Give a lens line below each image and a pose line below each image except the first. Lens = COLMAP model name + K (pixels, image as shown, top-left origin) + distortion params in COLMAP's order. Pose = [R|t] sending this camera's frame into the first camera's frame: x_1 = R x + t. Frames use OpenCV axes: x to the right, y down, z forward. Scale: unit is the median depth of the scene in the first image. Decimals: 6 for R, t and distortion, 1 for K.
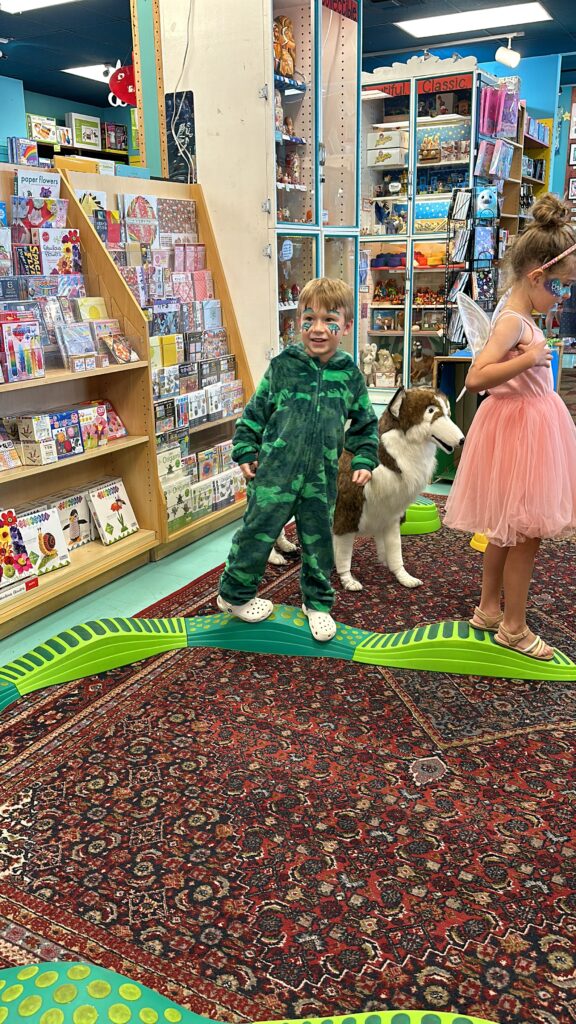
lens RADIAL K [[869.9, 0, 272.1], [0, 869.9, 511.9], [0, 0, 1]] dist [0.211447, -0.007571]
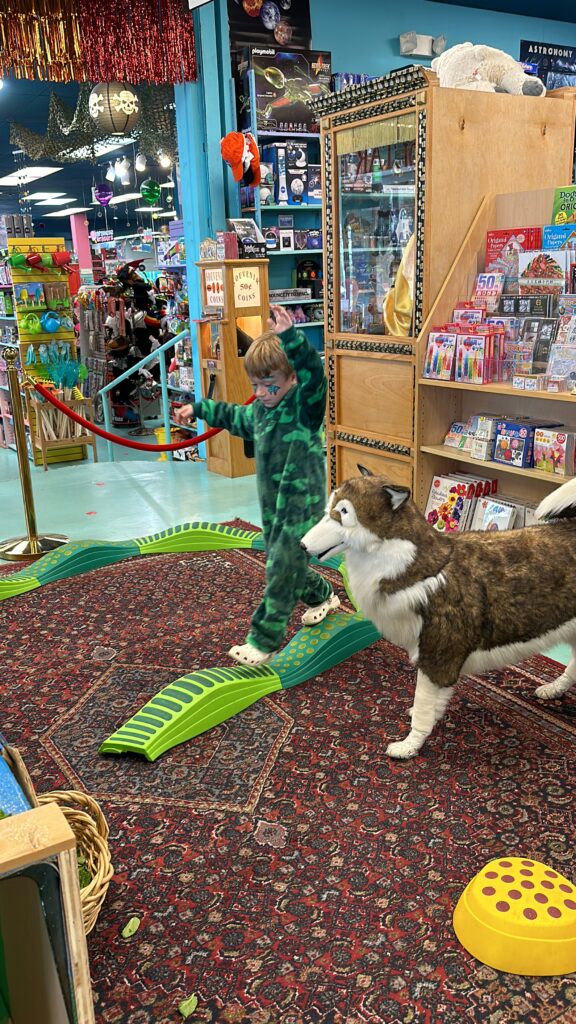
lens RADIAL K [[869.9, 0, 272.1], [0, 869.9, 511.9], [0, 0, 1]] dist [0.211447, -0.007571]
pose [[-0.521131, 0.256506, -0.814019, 0.903628], [-0.198051, 0.891390, 0.407677, -0.439519], [0.830180, 0.373670, -0.413729, 1.376173]]
